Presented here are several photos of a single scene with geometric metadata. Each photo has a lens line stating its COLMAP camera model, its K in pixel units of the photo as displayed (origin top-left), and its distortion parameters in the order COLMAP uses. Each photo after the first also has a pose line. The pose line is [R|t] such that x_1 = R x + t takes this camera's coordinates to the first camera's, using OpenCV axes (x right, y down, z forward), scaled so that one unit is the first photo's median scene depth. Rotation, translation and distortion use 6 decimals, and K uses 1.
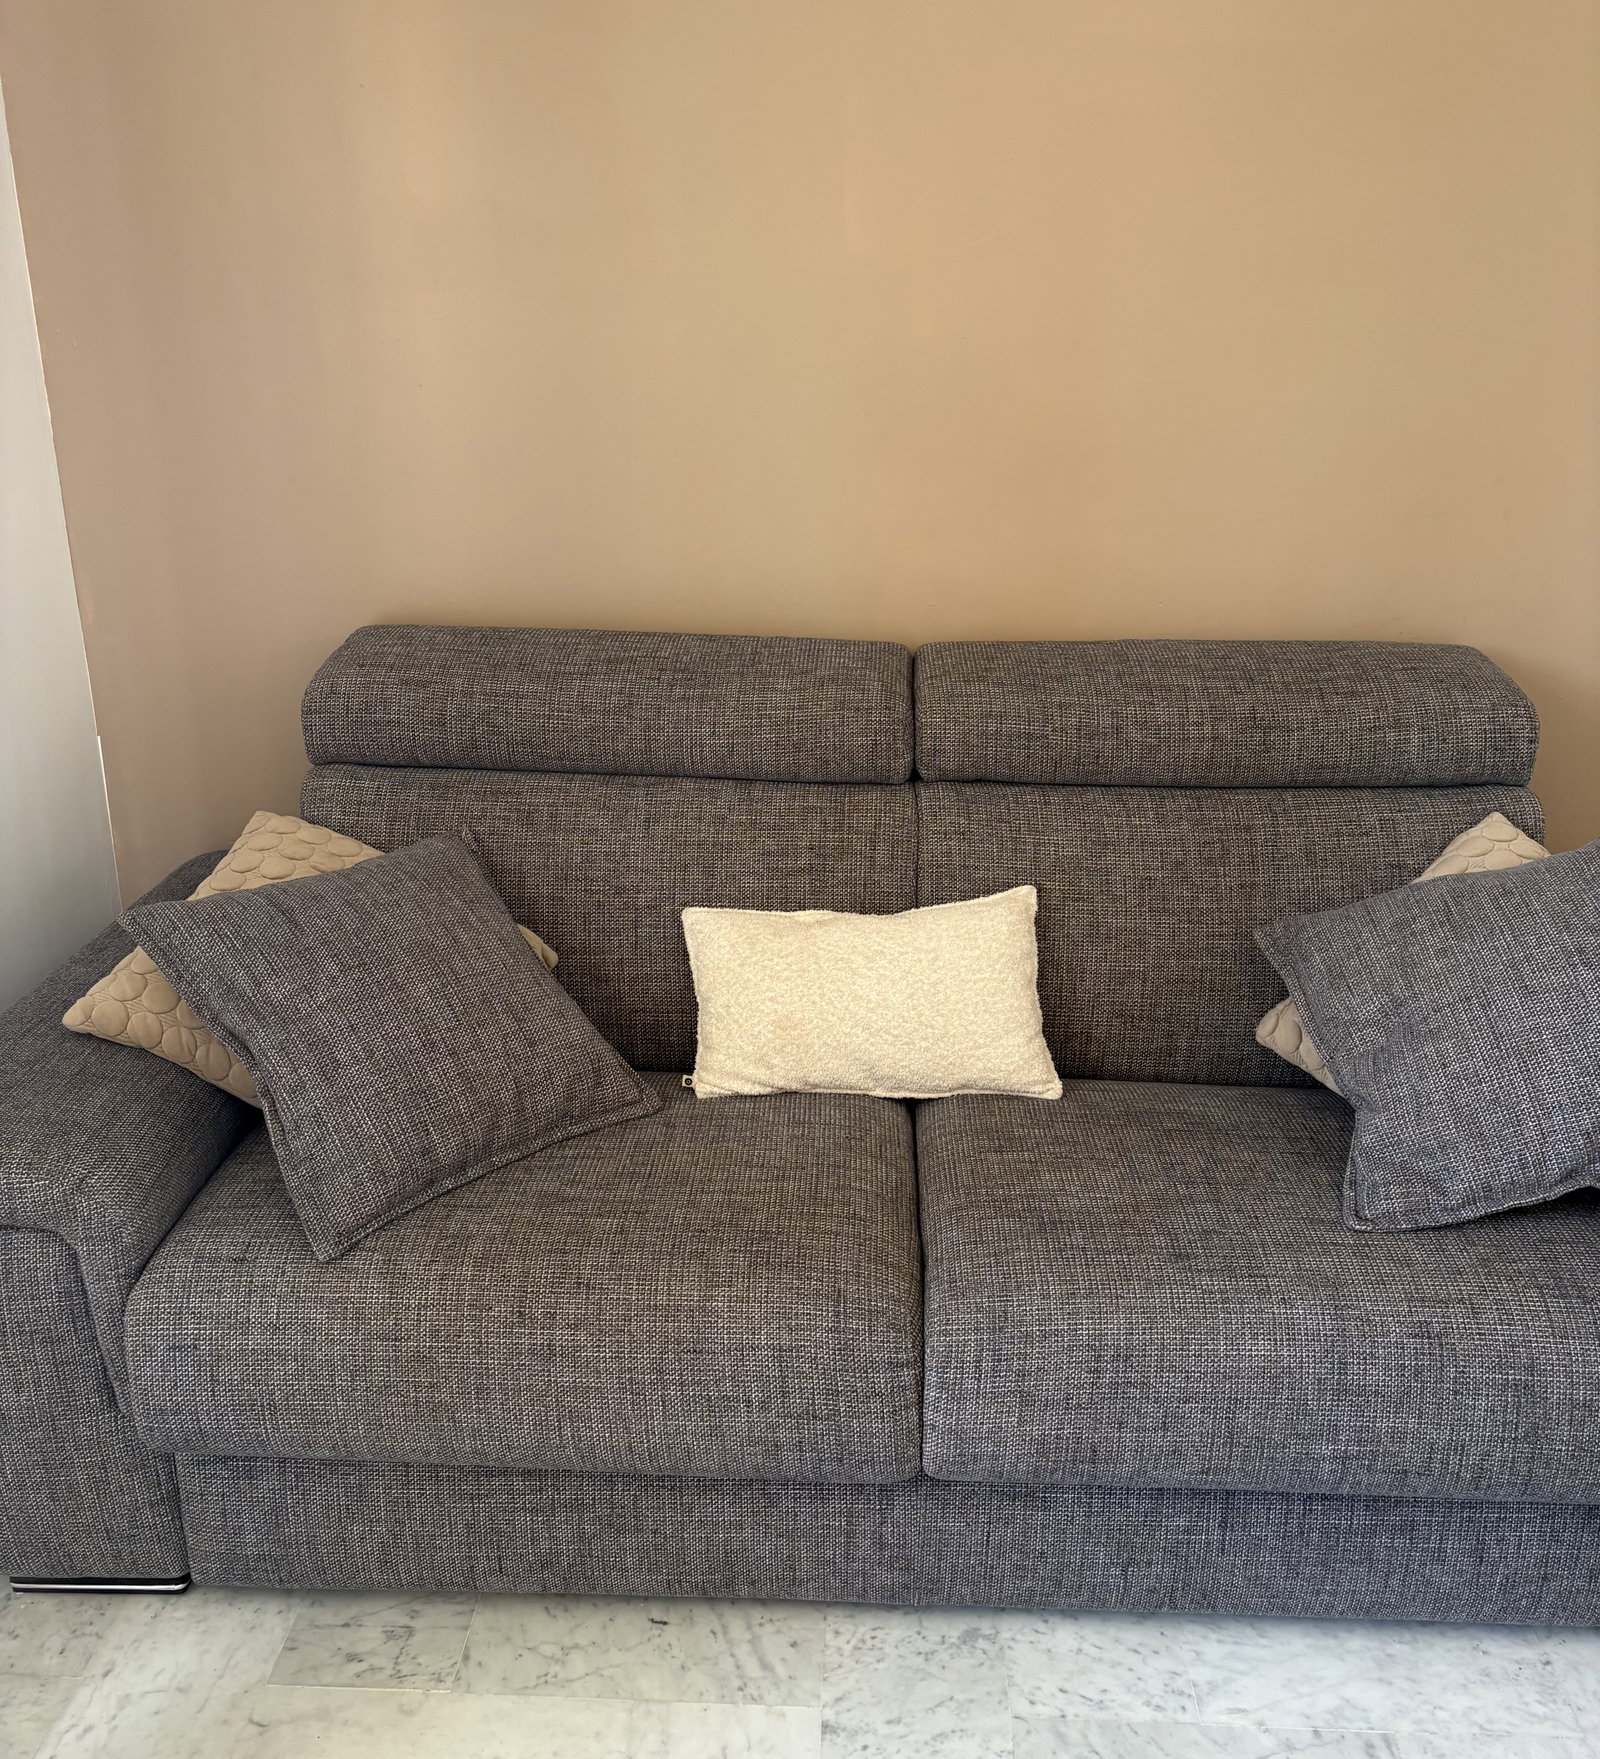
lens RADIAL K [[1609.4, 0, 800.0], [0, 1609.4, 879.5], [0, 0, 1]] dist [0.077736, -0.055709]
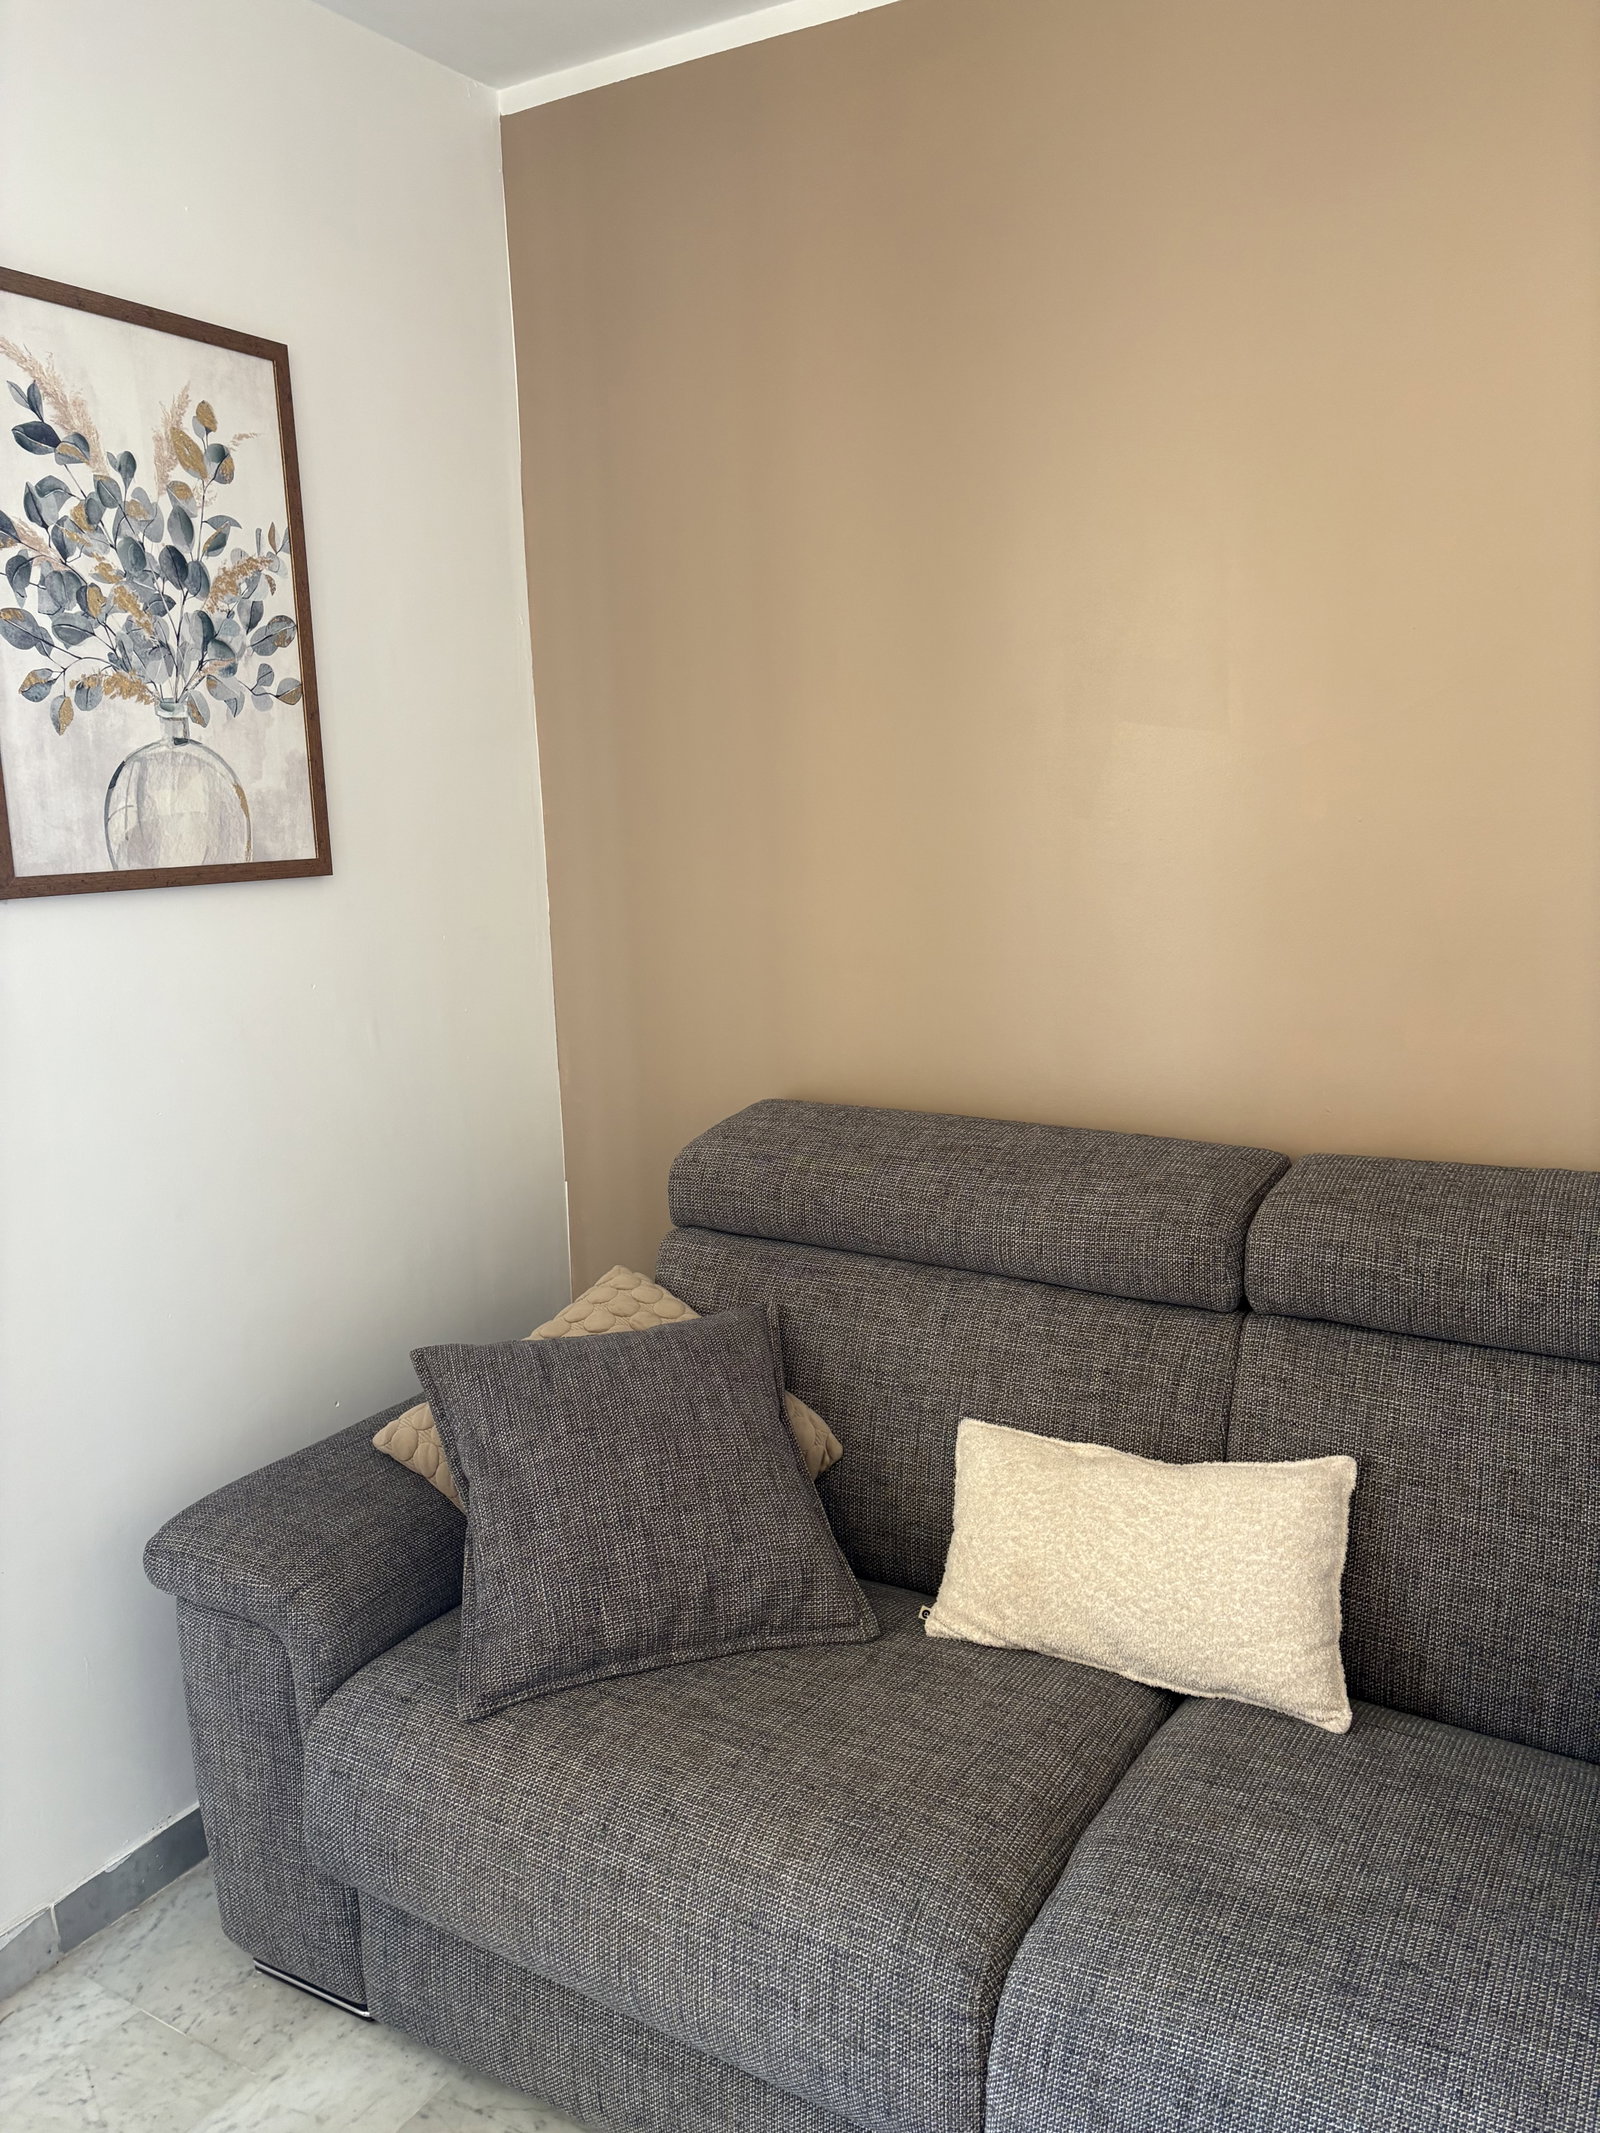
lens RADIAL K [[1638.7, 0, 800.0], [0, 1638.7, 1066.5], [0, 0, 1]] dist [0.029889, -0.011968]
pose [[0.876547, 0.049285, -0.478786, 0.299493], [-0.125242, 0.983832, -0.128016, -0.051097], [0.464736, 0.172176, 0.868548, 0.108361]]
